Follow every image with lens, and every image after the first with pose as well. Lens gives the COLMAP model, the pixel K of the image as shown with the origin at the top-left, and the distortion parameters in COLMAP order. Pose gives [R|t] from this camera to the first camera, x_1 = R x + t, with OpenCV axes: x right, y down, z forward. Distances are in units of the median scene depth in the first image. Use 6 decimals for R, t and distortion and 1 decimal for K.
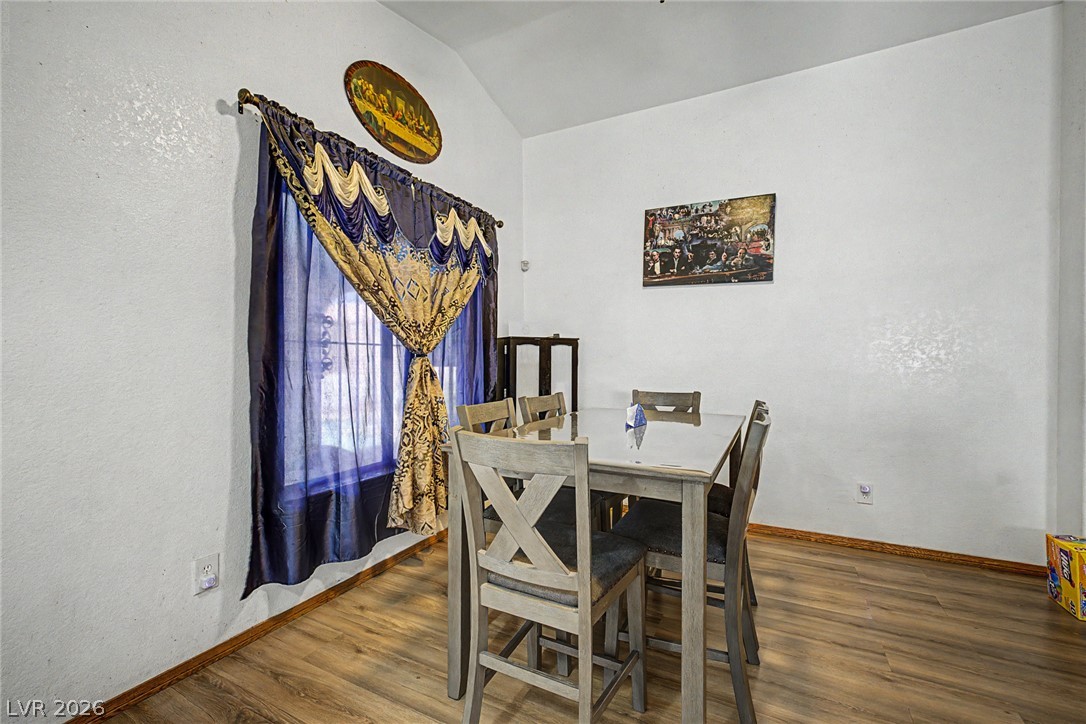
lens RADIAL K [[464.3, 0, 539.9], [0, 464.3, 359.0], [0, 0, 1]] dist [0.006680, 0.000164]
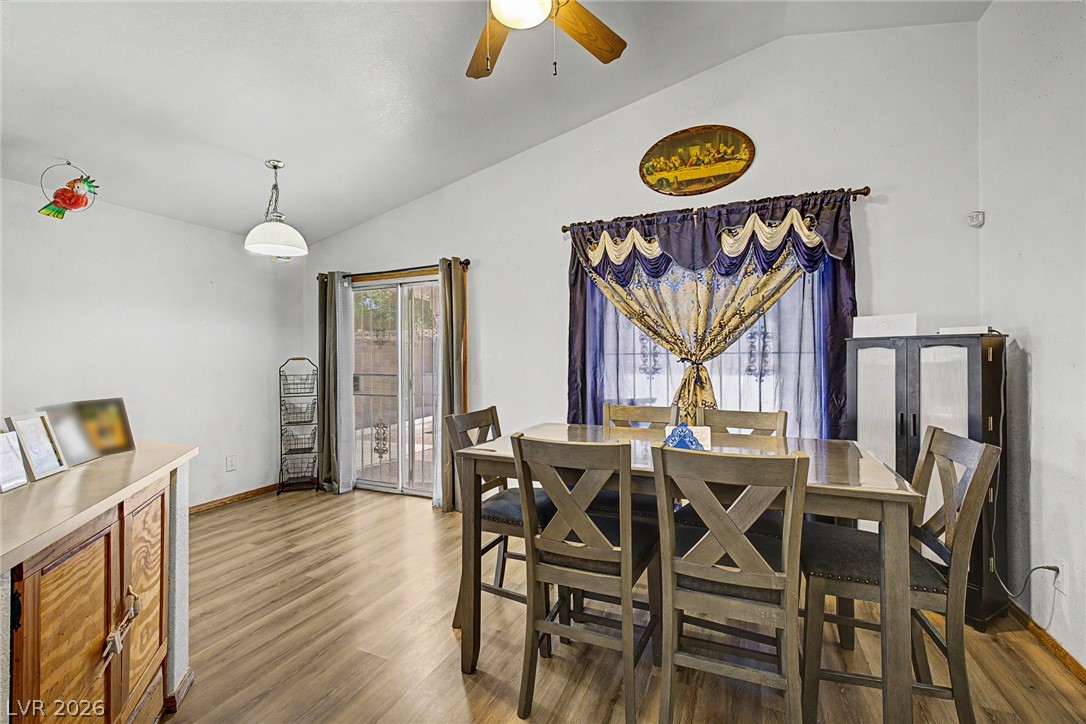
lens RADIAL K [[464.3, 0, 539.9], [0, 464.3, 359.0], [0, 0, 1]] dist [0.006680, 0.000164]
pose [[0.042618, 0.002859, -0.999087, 0.938838], [0.006348, 0.999975, 0.003132, -0.026733], [0.999071, -0.006475, 0.042599, 0.600484]]
